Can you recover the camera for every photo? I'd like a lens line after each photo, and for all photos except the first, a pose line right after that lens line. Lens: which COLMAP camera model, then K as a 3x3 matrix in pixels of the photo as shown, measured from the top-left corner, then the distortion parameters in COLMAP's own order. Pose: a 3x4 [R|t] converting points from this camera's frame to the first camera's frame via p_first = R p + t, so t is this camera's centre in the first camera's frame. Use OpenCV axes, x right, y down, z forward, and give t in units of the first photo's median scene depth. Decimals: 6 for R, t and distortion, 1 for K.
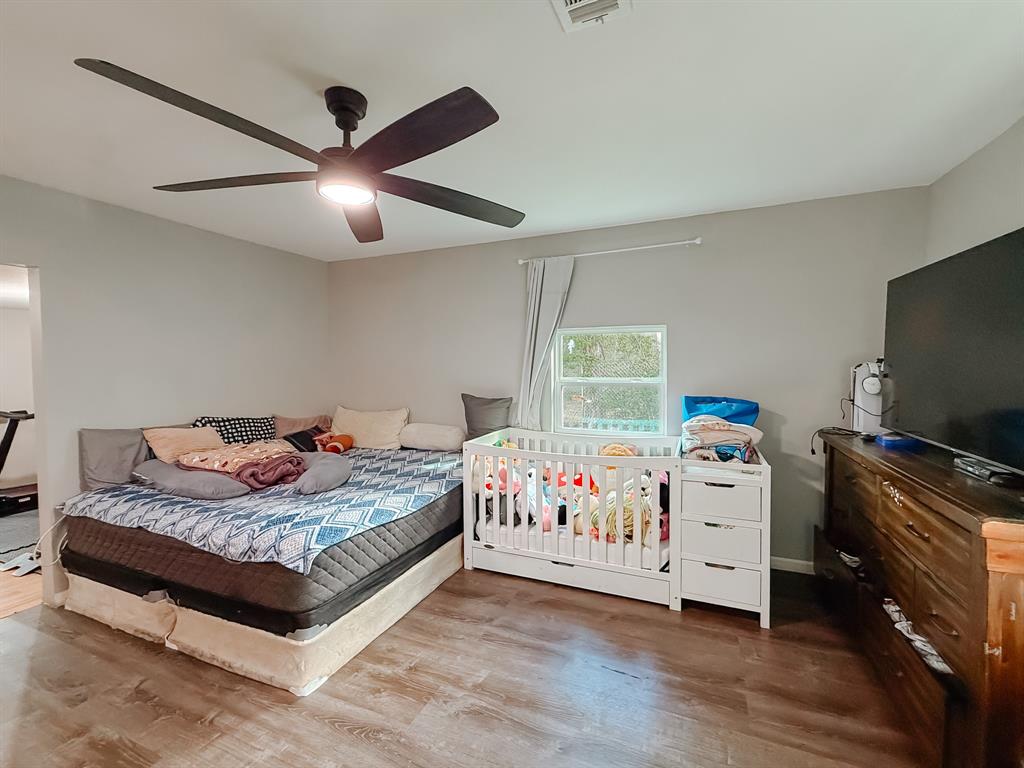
lens RADIAL K [[427.0, 0, 524.1], [0, 427.0, 383.3], [0, 0, 1]] dist [0.000393, 0.000173]
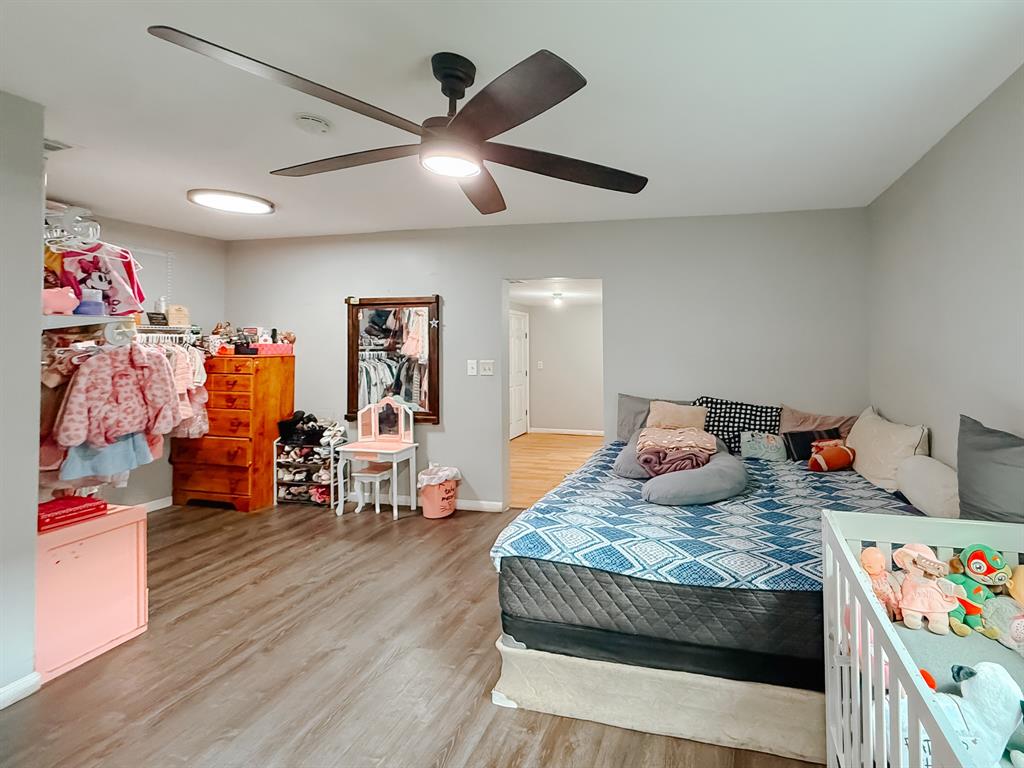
lens RADIAL K [[466.0, 0, 621.8], [0, 466.0, 344.1], [0, 0, 1]] dist [0.000064, 0.000914]
pose [[0.187823, 0.006133, -0.982184, 0.373423], [-0.049182, 0.998785, -0.003168, -0.040637], [0.980971, 0.048901, 0.187896, 0.729069]]
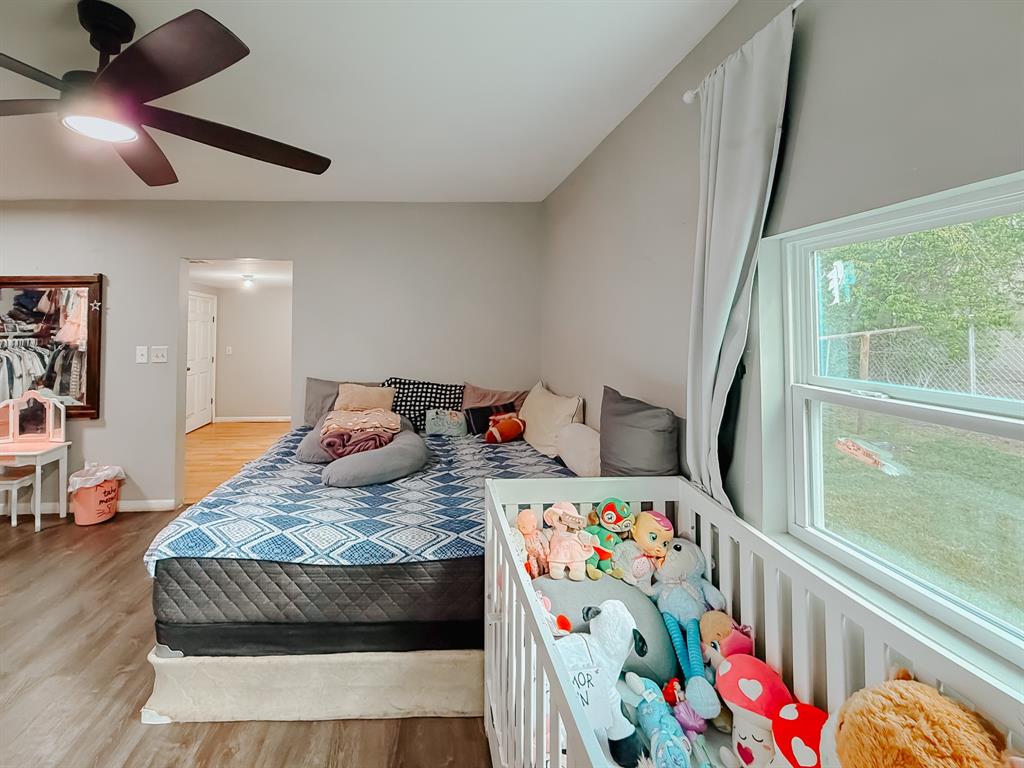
lens RADIAL K [[453.6, 0, 440.0], [0, 453.6, 330.1], [0, 0, 1]] dist [0.000922, 0.000653]
pose [[0.409433, 0.008615, -0.912300, 0.379740], [-0.038900, 0.999211, -0.008022, -0.040651], [0.911511, 0.038773, 0.409445, 0.795666]]
